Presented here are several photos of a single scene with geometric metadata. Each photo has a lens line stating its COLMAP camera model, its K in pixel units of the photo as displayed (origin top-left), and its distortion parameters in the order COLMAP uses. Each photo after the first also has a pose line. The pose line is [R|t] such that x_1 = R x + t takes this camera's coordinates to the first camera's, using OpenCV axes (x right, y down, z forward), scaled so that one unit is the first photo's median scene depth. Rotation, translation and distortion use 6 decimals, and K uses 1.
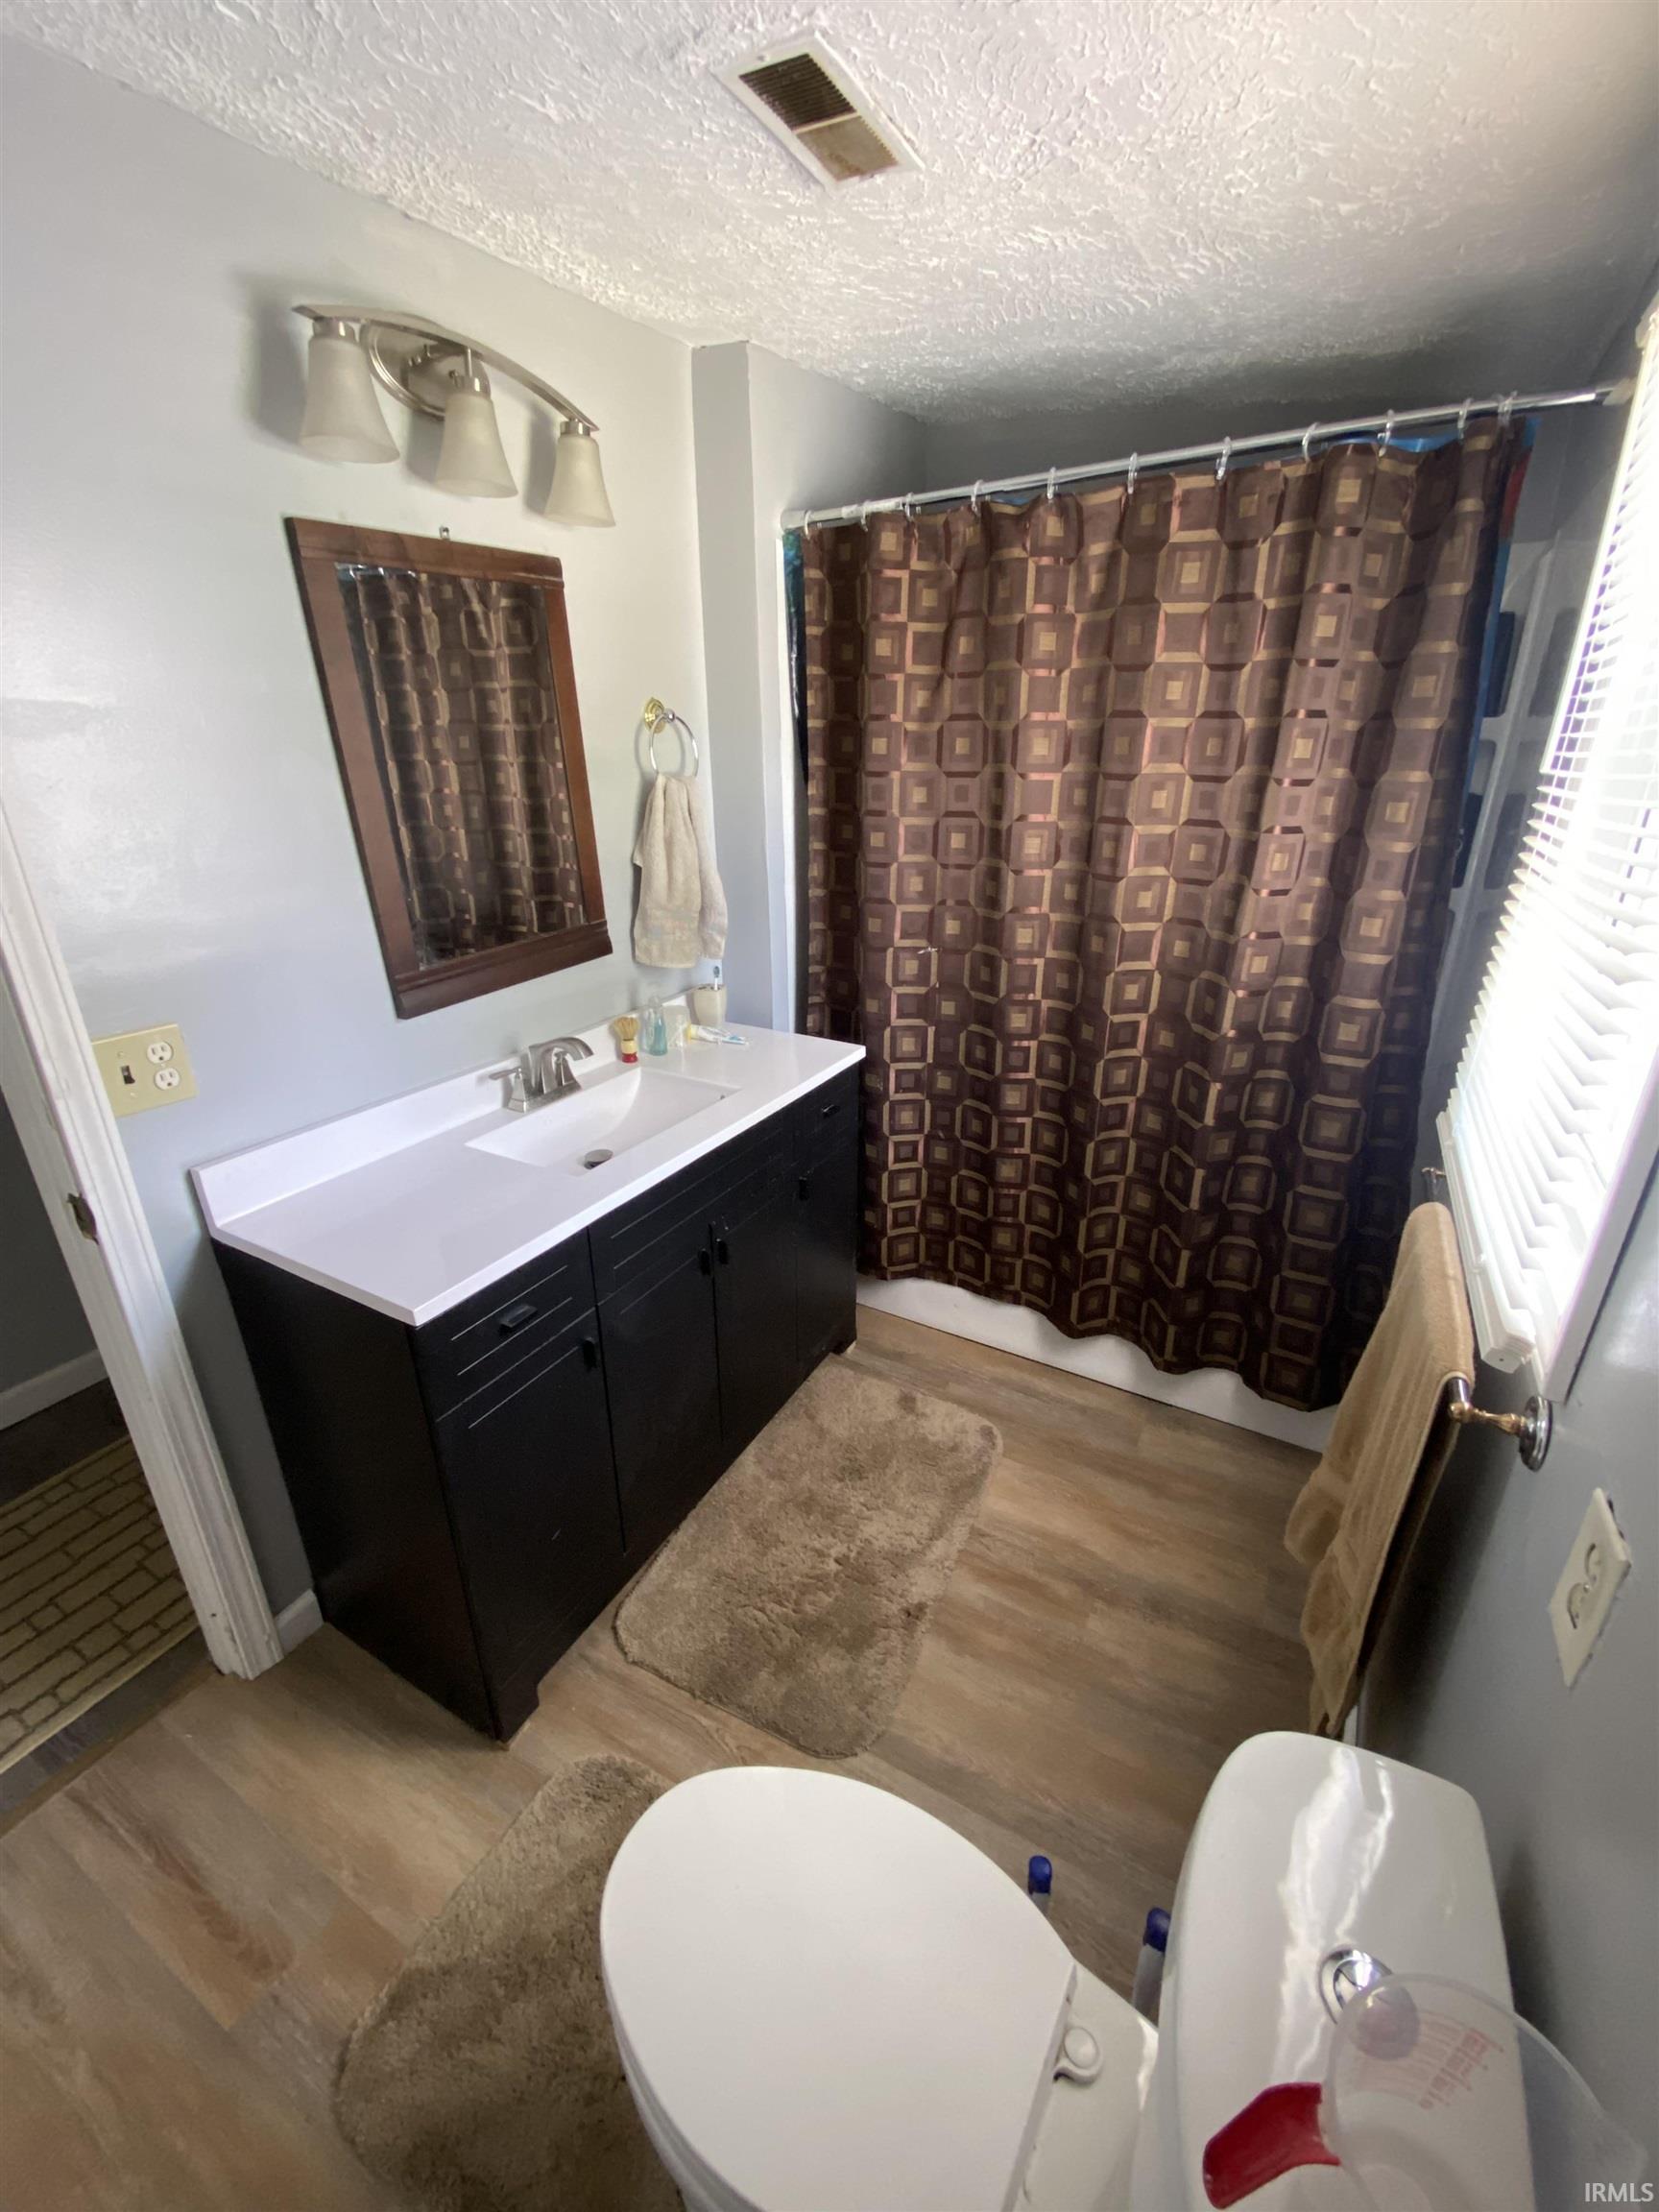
lens RADIAL K [[900.1, 0, 833.4], [0, 900.1, 1095.5], [0, 0, 1]] dist [0.049242, -0.035246]
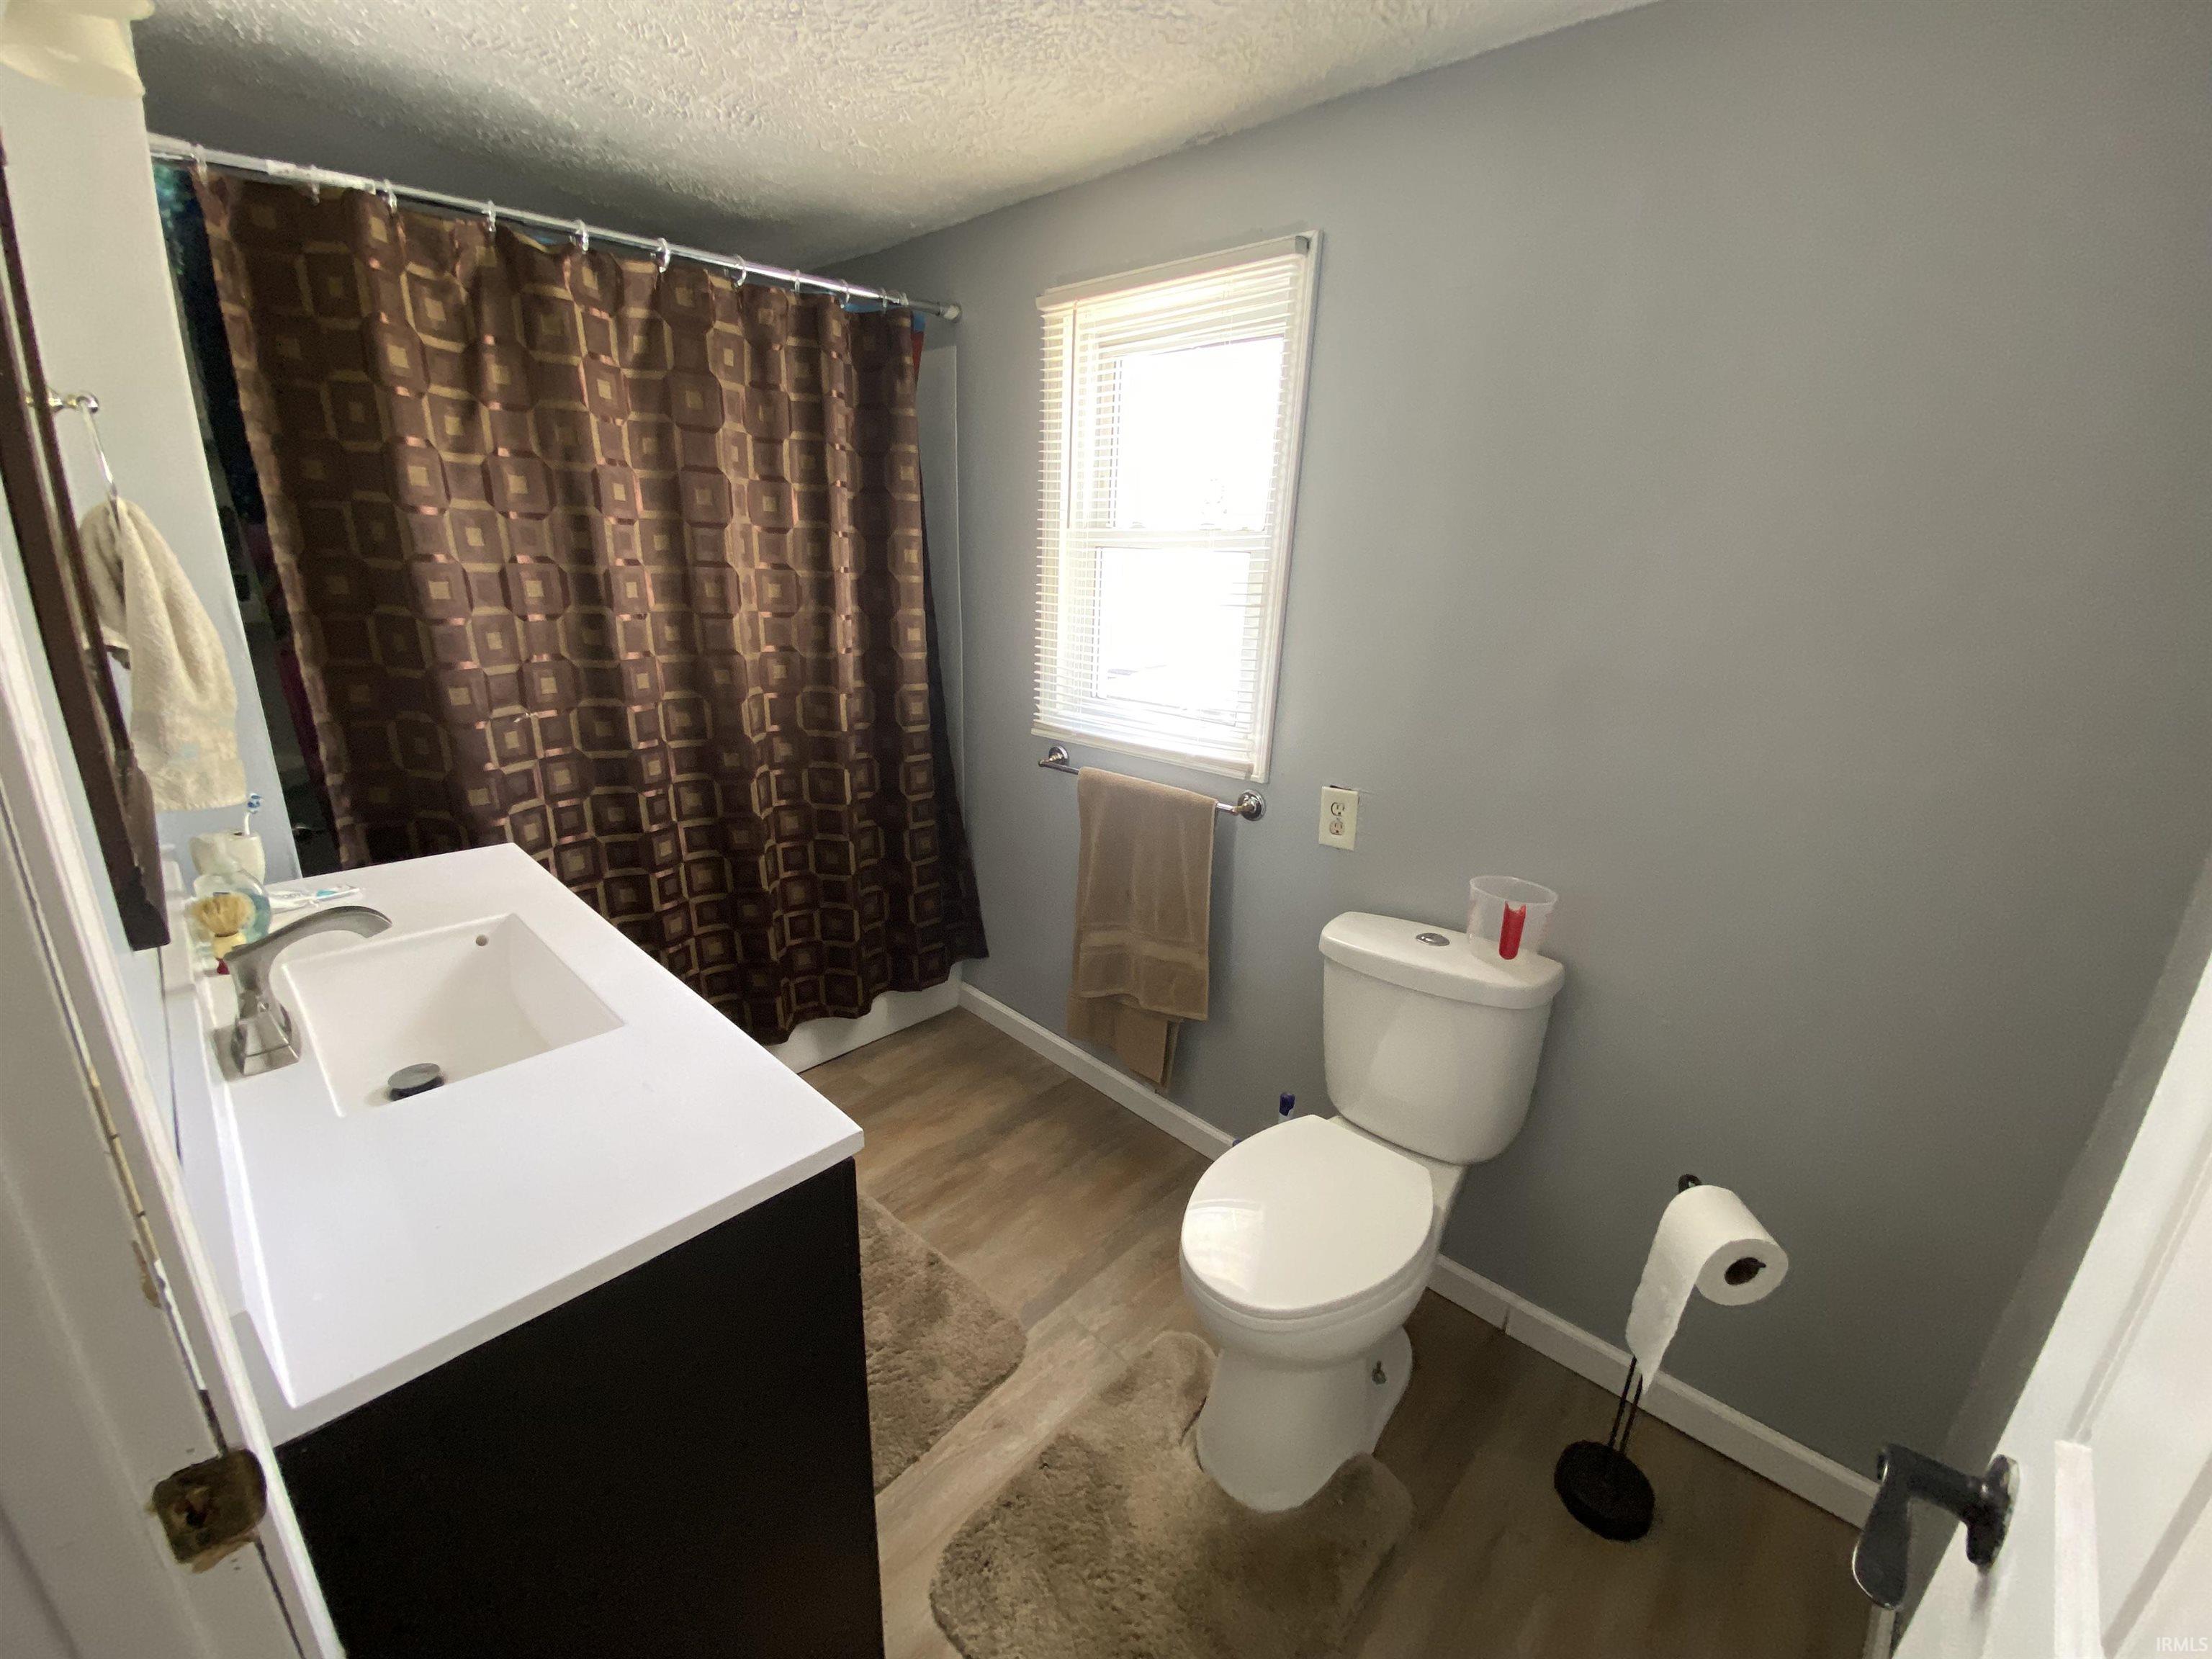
lens RADIAL K [[902.2, 0, 1106.9], [0, 902.2, 823.2], [0, 0, 1]] dist [0.020023, -0.021068]
pose [[0.247267, -0.270071, 0.930549, -0.673949], [0.308162, 0.932425, 0.188731, -0.069437], [-0.918638, 0.240092, 0.313783, 0.288972]]
